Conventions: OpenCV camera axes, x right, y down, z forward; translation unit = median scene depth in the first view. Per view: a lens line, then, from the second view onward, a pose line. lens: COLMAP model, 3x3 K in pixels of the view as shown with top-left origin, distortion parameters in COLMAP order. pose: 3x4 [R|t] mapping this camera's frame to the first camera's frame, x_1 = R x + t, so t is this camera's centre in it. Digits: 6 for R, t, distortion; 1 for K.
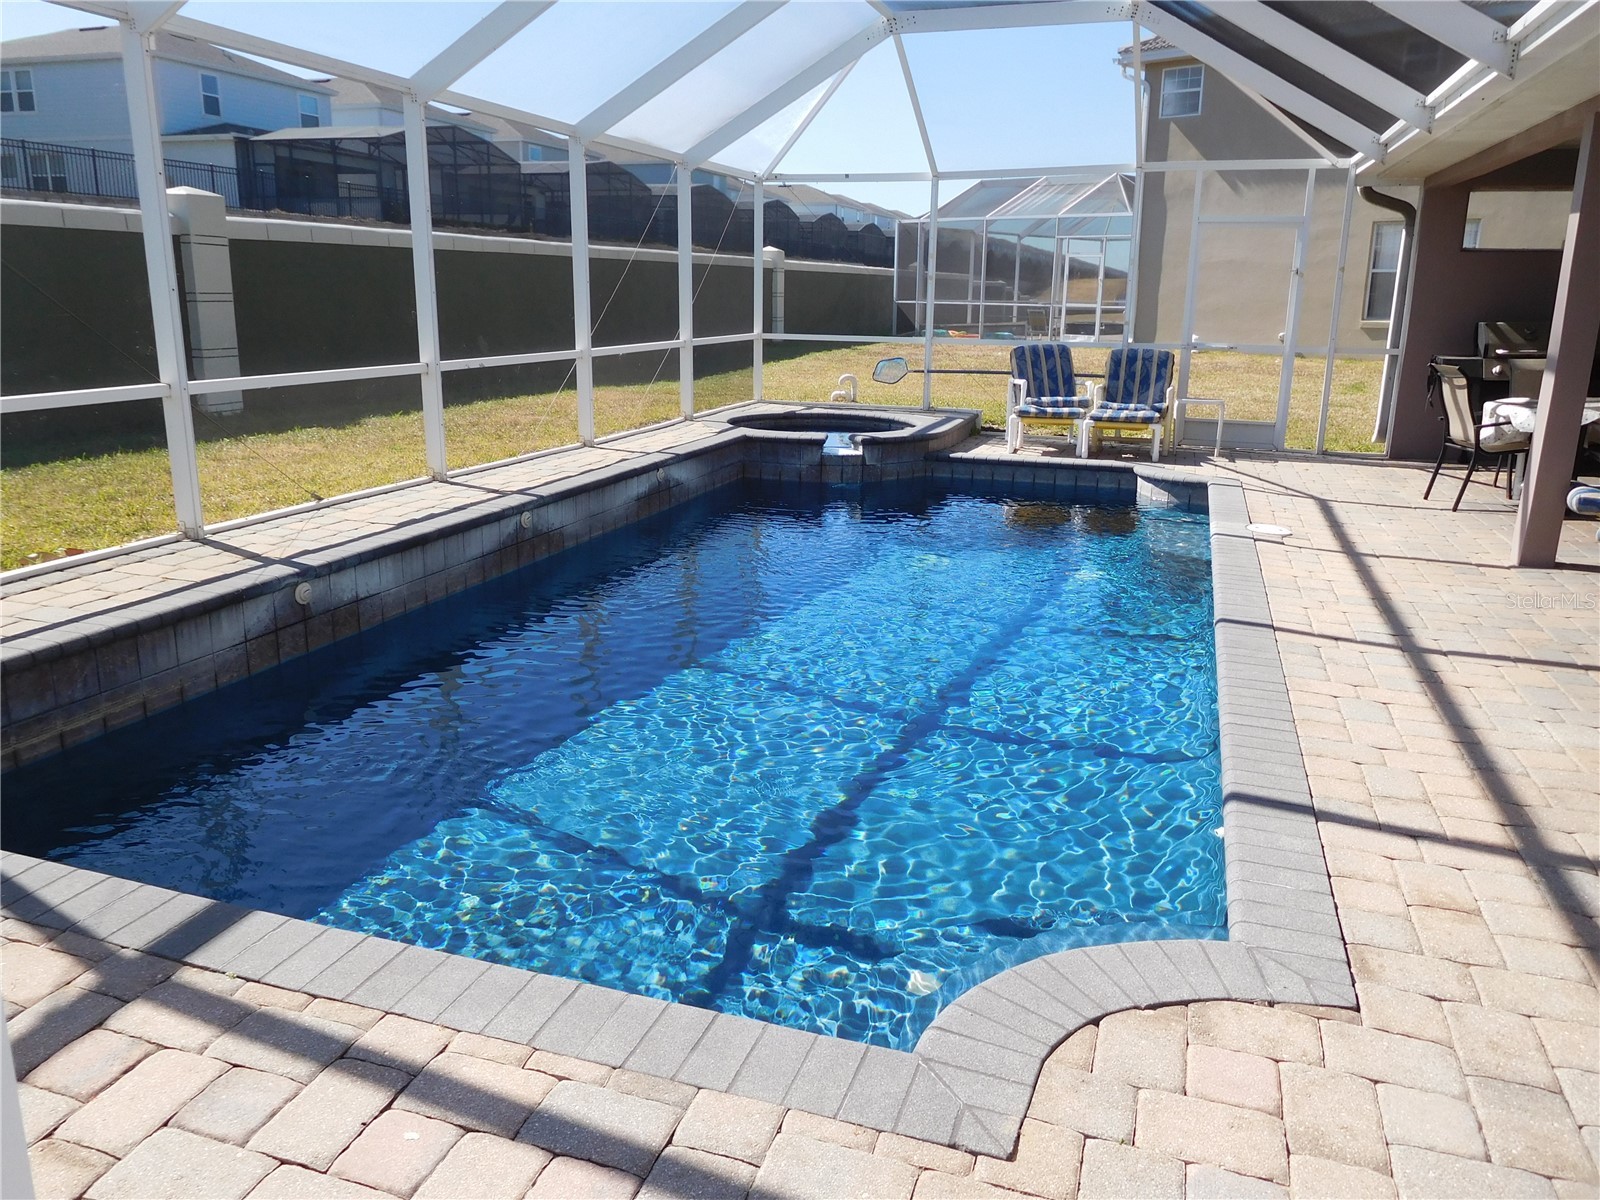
lens RADIAL K [[1162.1, 0, 800.0], [0, 1162.1, 600.0], [0, 0, 1]] dist [-0.018623, -0.003295]
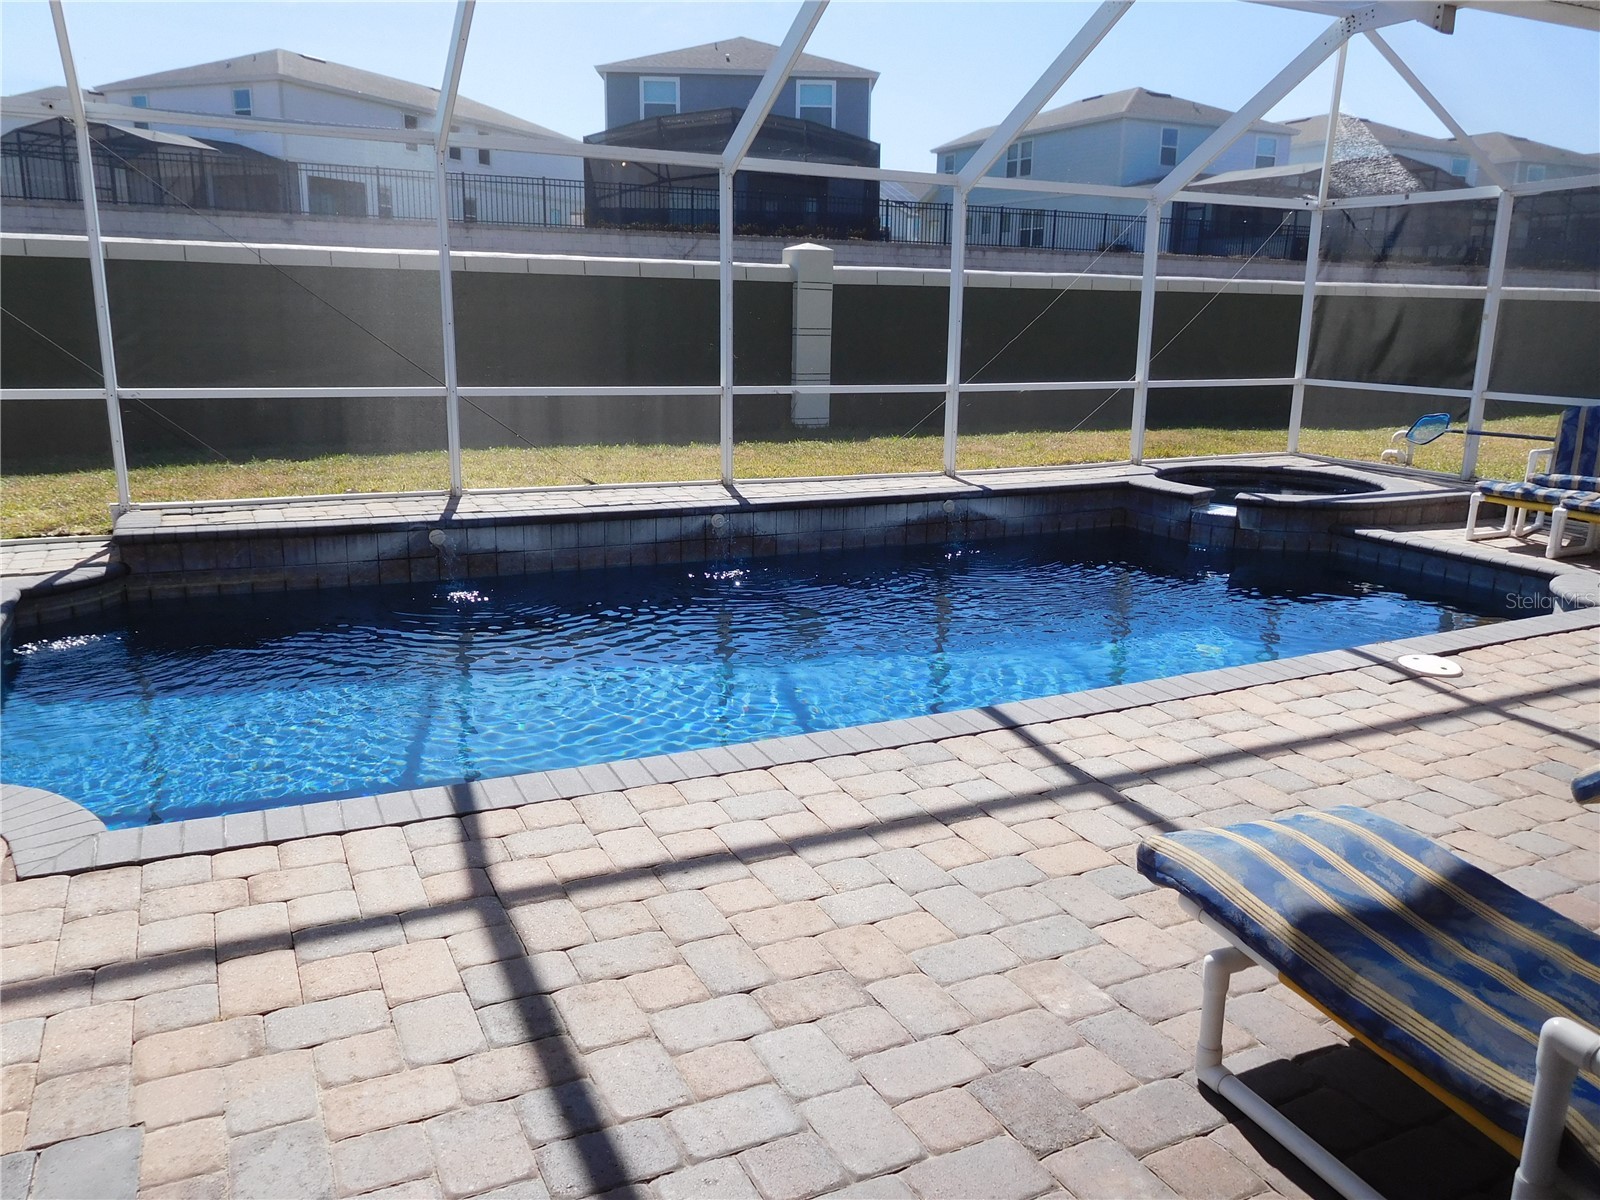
lens RADIAL K [[1160.4, 0, 800.0], [0, 1160.4, 600.0], [0, 0, 1]] dist [-0.005600, -0.001707]
pose [[0.681706, 0.168924, -0.711858, 0.474513], [-0.190106, 0.980458, 0.050608, -0.045693], [0.706496, 0.100829, 0.700497, 0.161991]]
